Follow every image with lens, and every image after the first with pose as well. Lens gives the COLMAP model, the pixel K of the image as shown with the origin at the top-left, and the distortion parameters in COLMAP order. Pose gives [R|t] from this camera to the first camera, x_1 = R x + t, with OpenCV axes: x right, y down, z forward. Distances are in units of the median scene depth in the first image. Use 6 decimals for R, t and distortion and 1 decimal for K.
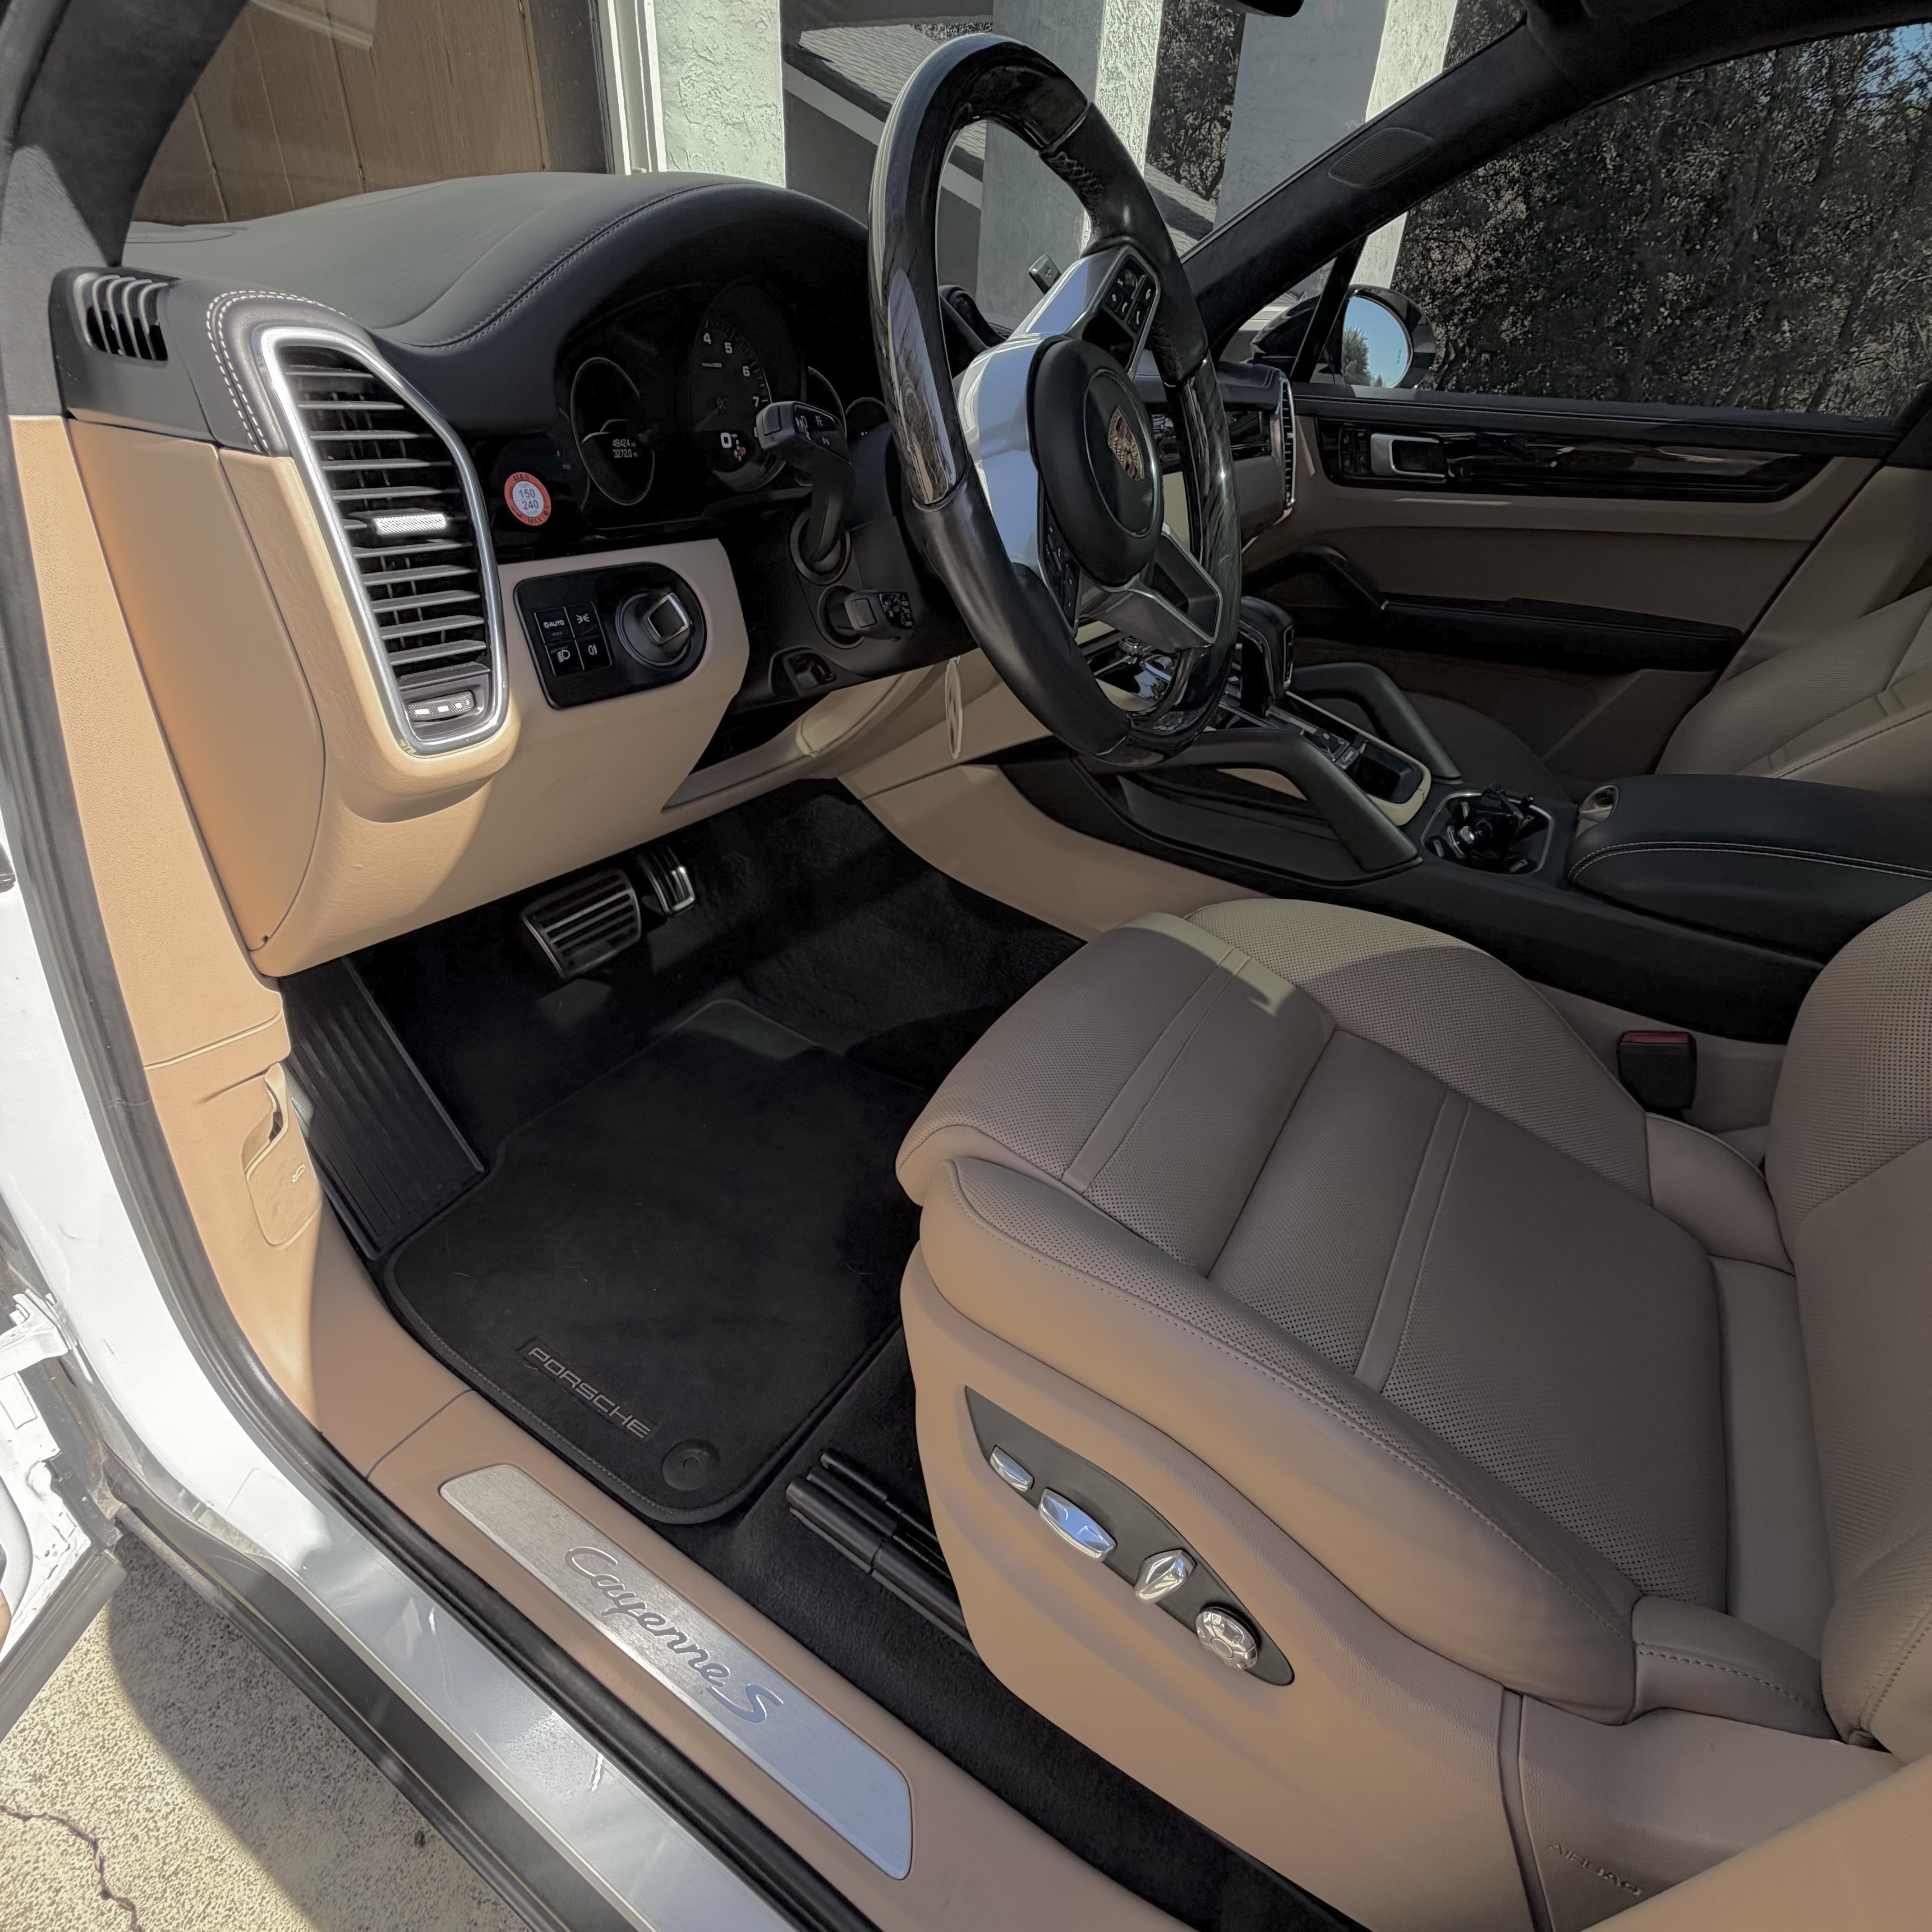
lens RADIAL K [[993.0, 0, 966.0], [0, 993.0, 966.0], [0, 0, 1]] dist [0.016020, 0.000080]
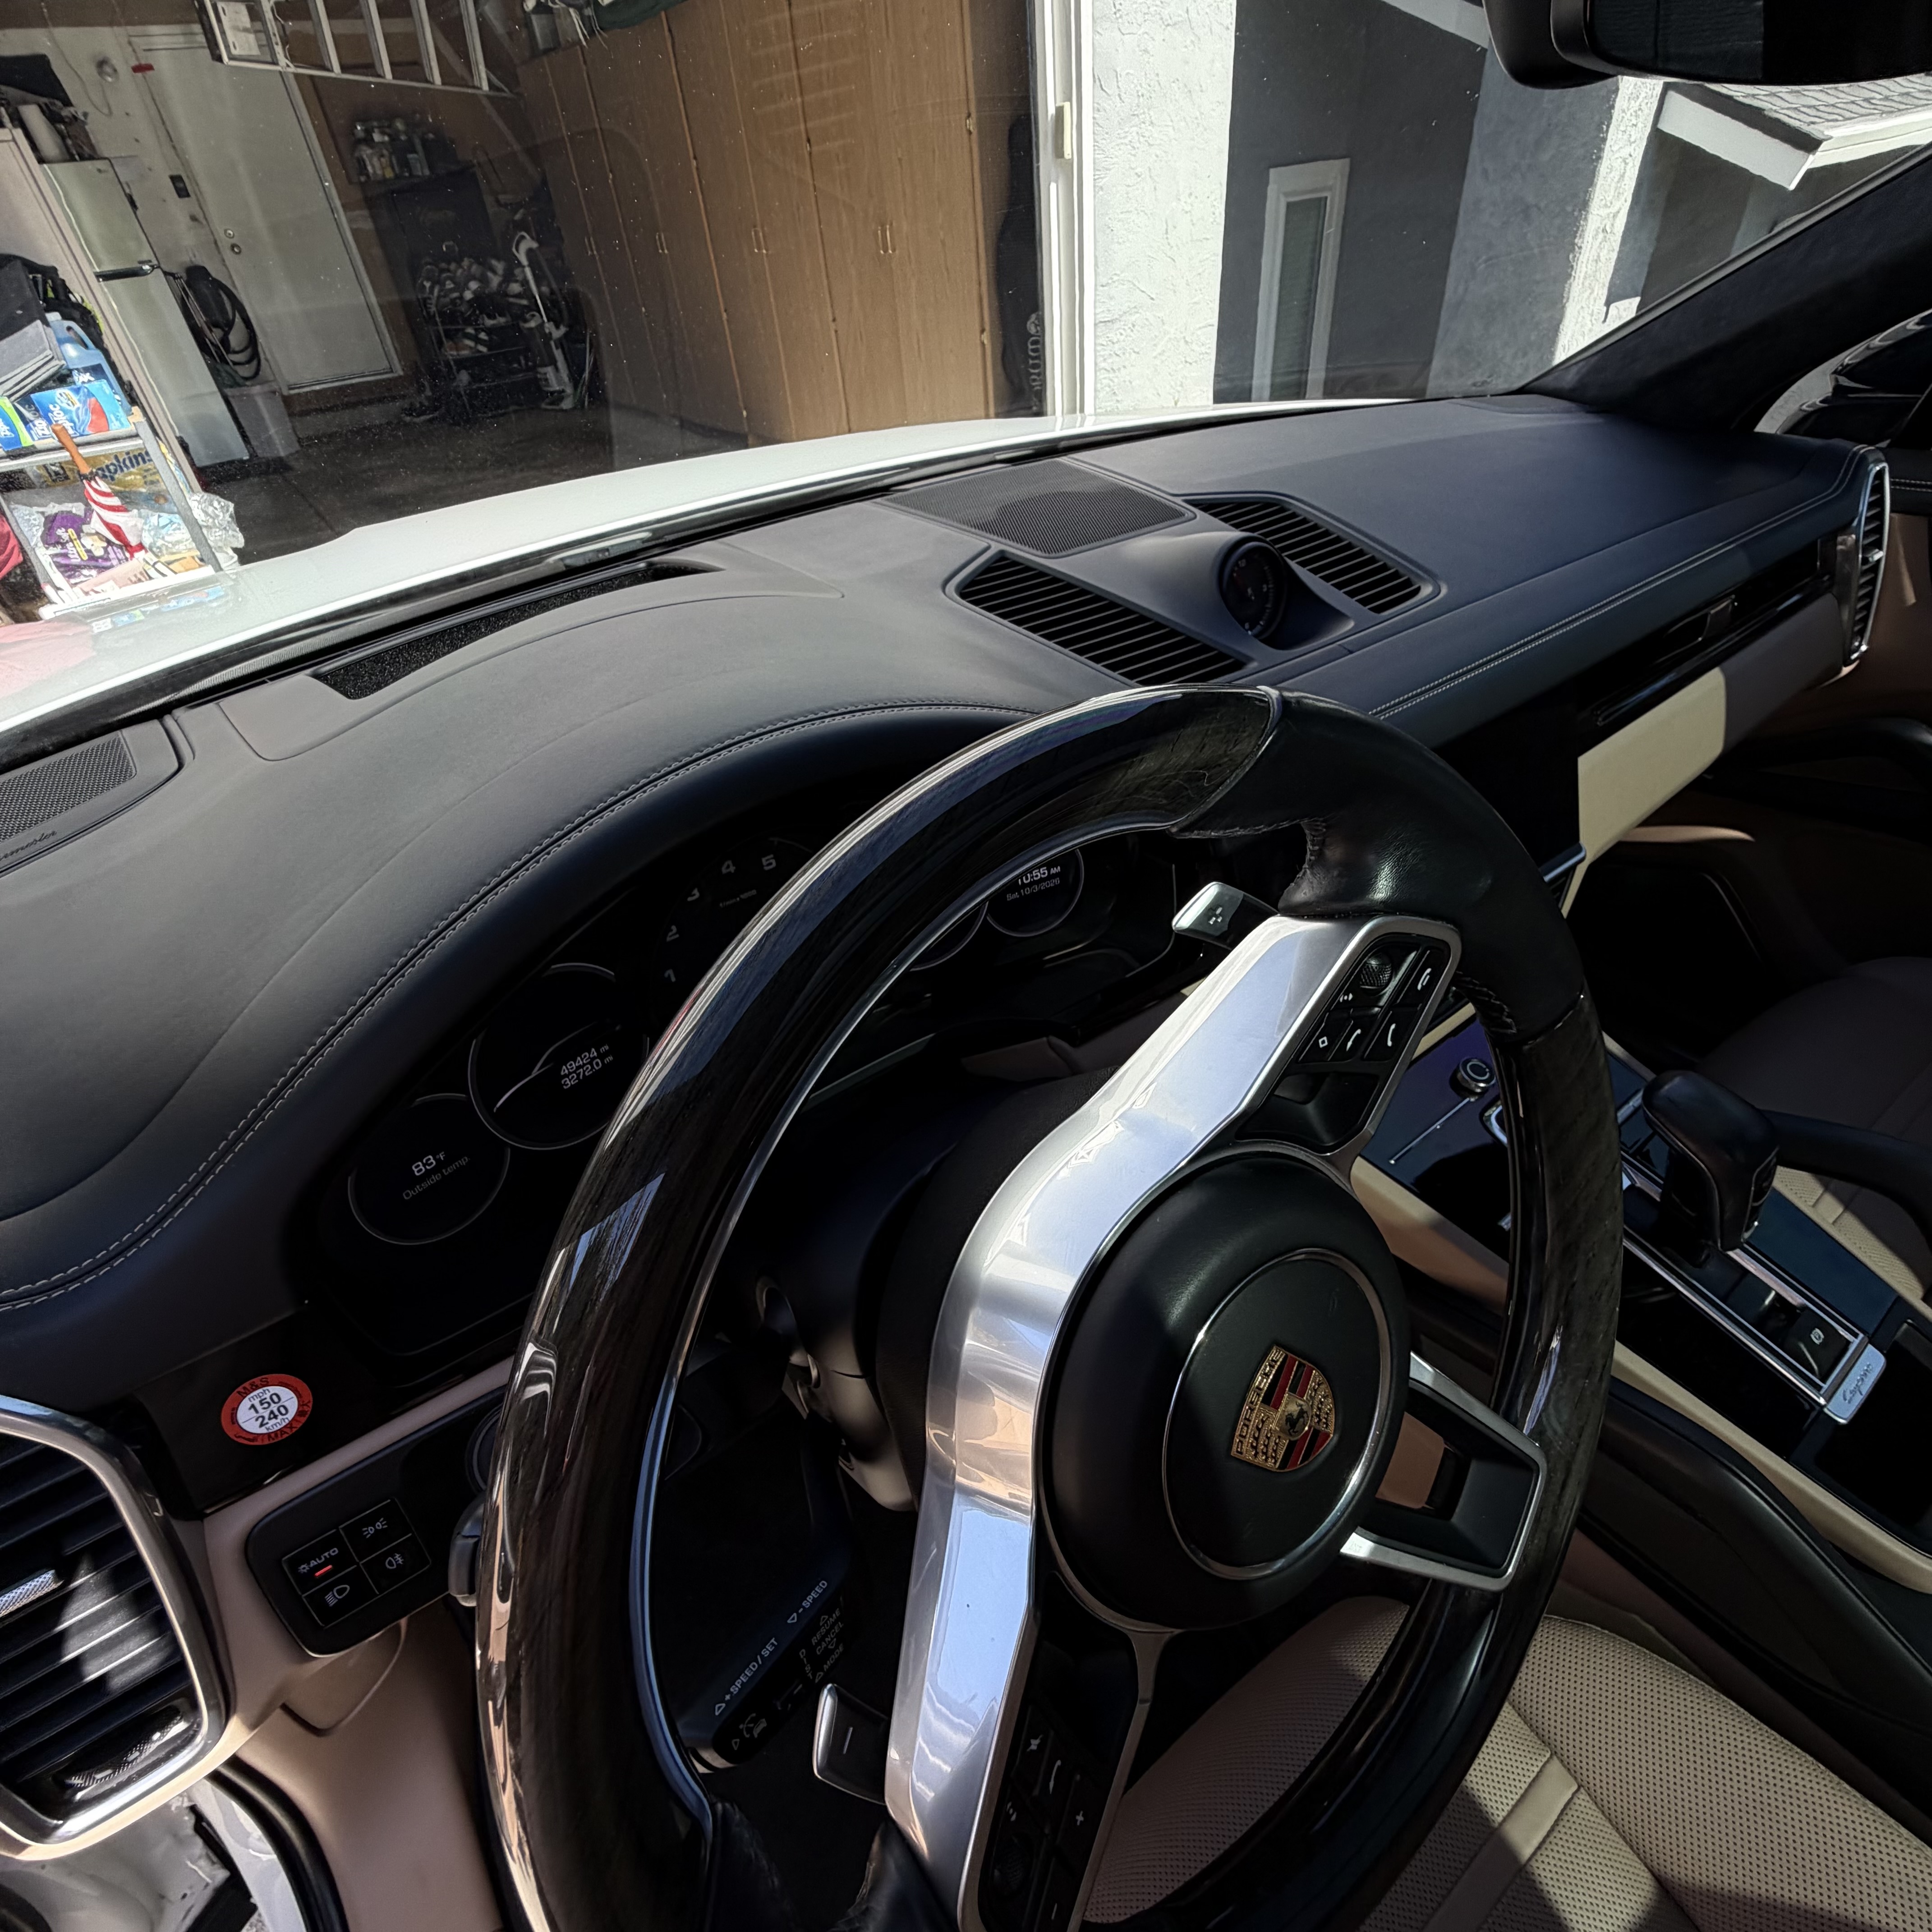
lens RADIAL K [[1033.0, 0, 990.5], [0, 1033.0, 974.2], [0, 0, 1]] dist [0.000213, -0.001443]
pose [[0.931861, 0.118356, -0.342968, 0.083028], [-0.089901, 0.991140, 0.097770, -0.380446], [0.351501, -0.060275, 0.934245, 0.252607]]
